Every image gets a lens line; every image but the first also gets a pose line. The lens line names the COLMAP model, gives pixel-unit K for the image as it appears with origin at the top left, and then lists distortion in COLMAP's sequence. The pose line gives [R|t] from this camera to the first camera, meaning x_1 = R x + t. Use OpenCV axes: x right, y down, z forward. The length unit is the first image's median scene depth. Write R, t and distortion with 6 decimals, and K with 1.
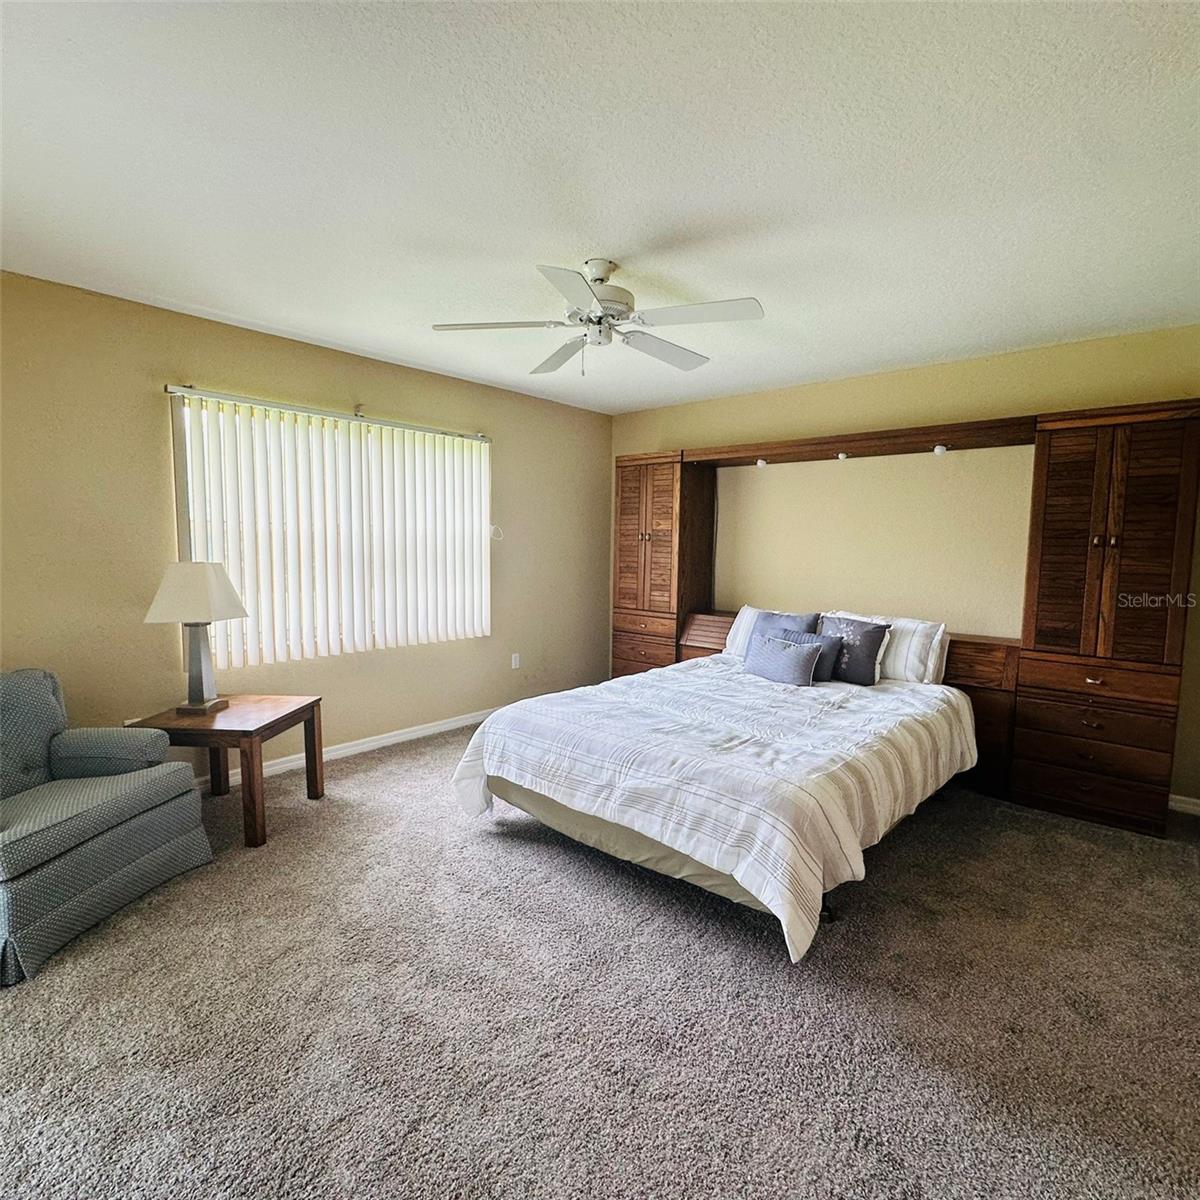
lens RADIAL K [[642.1, 0, 604.9], [0, 642.1, 597.1], [0, 0, 1]] dist [-0.004052, -0.000492]
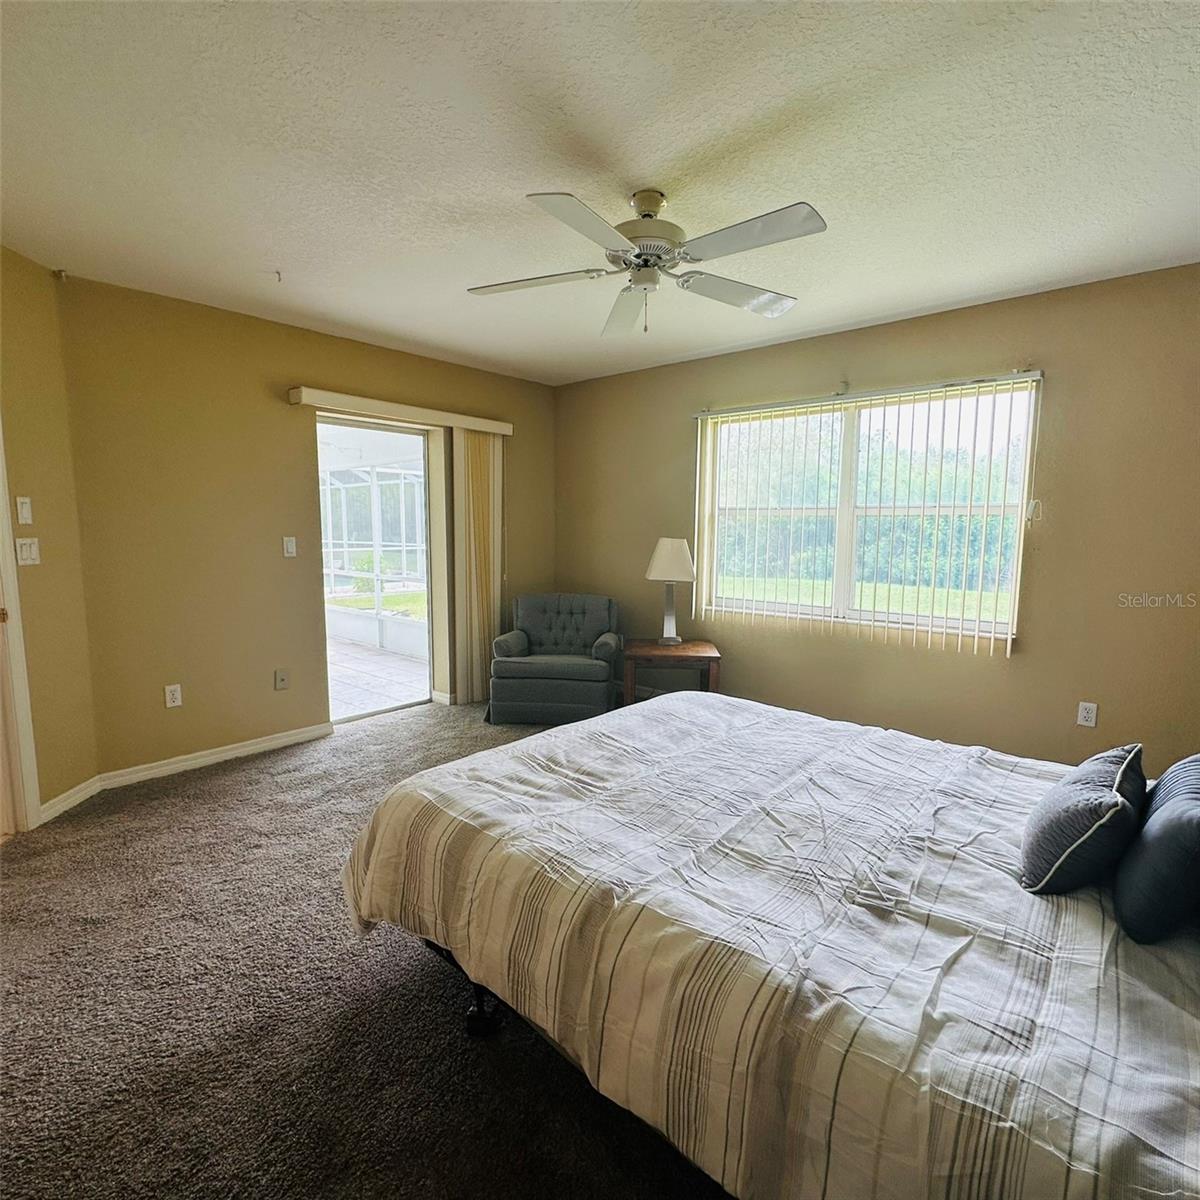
lens RADIAL K [[642.1, 0, 602.8], [0, 642.1, 601.3], [0, 0, 1]] dist [-0.004052, -0.000492]
pose [[-0.003014, 0.104413, -0.994529, 0.790557], [-0.093498, 0.990148, 0.104237, -0.051022], [0.995615, 0.093301, 0.006778, 0.848352]]
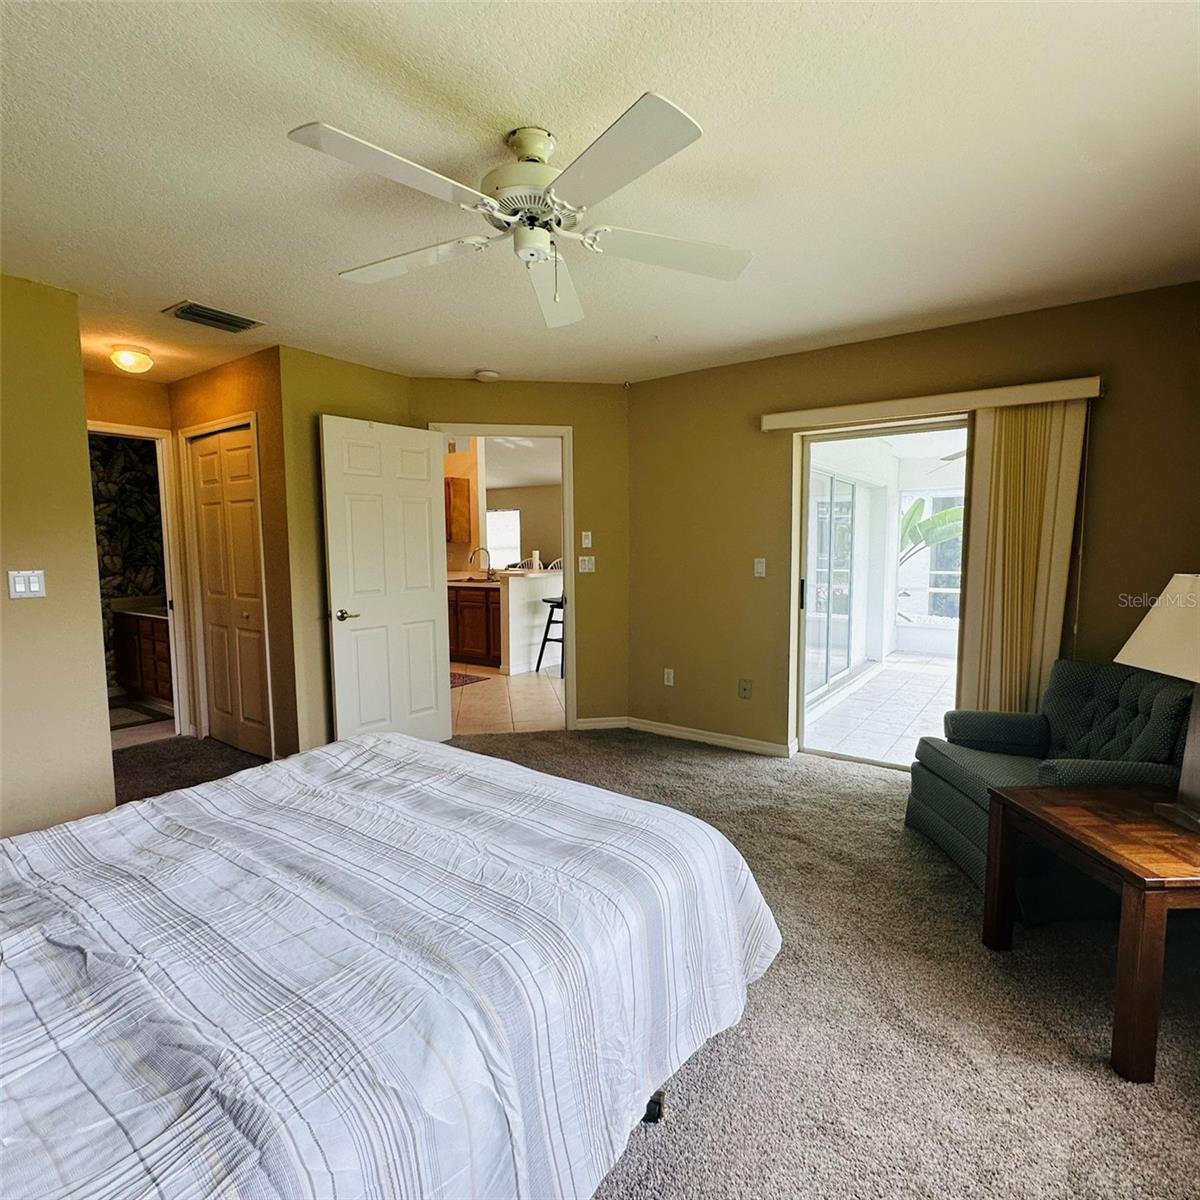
lens RADIAL K [[642.1, 0, 600.7], [0, 642.1, 605.9], [0, 0, 1]] dist [-0.004052, -0.000492]
pose [[-0.996105, 0.006018, -0.087974, -0.017642], [-0.010786, 0.981863, 0.189287, -0.139155], [0.087517, 0.189499, -0.977973, 1.522553]]
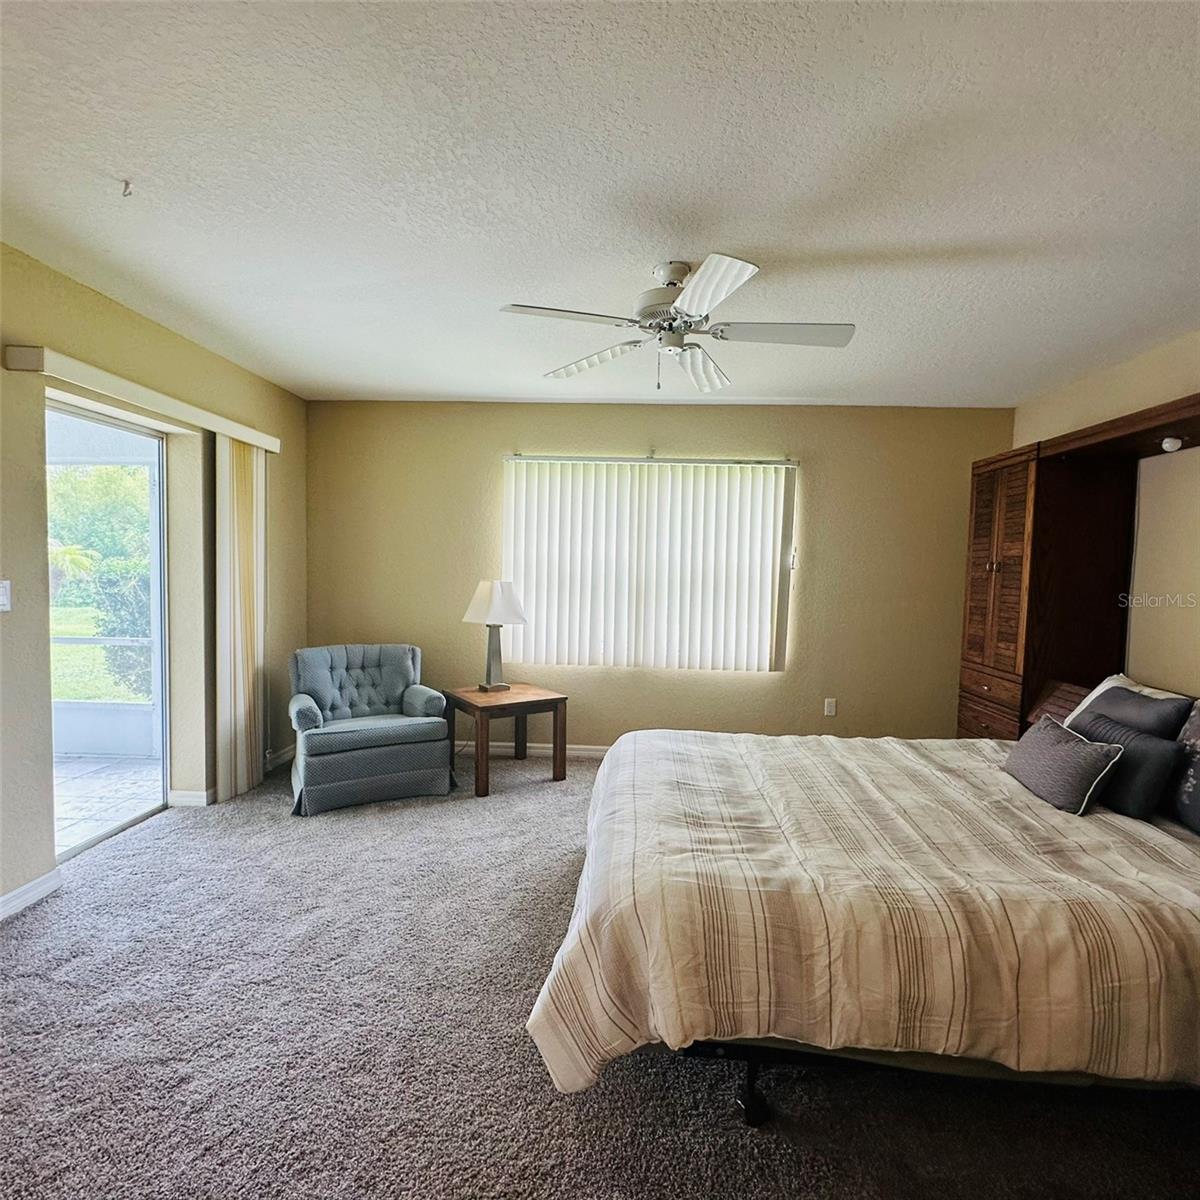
lens RADIAL K [[642.1, 0, 602.3], [0, 642.1, 598.8], [0, 0, 1]] dist [-0.004052, -0.000492]
pose [[0.617313, 0.037715, -0.785813, 0.586198], [-0.083905, 0.996309, -0.018096, -0.010717], [0.782231, 0.077104, 0.618199, 0.327181]]
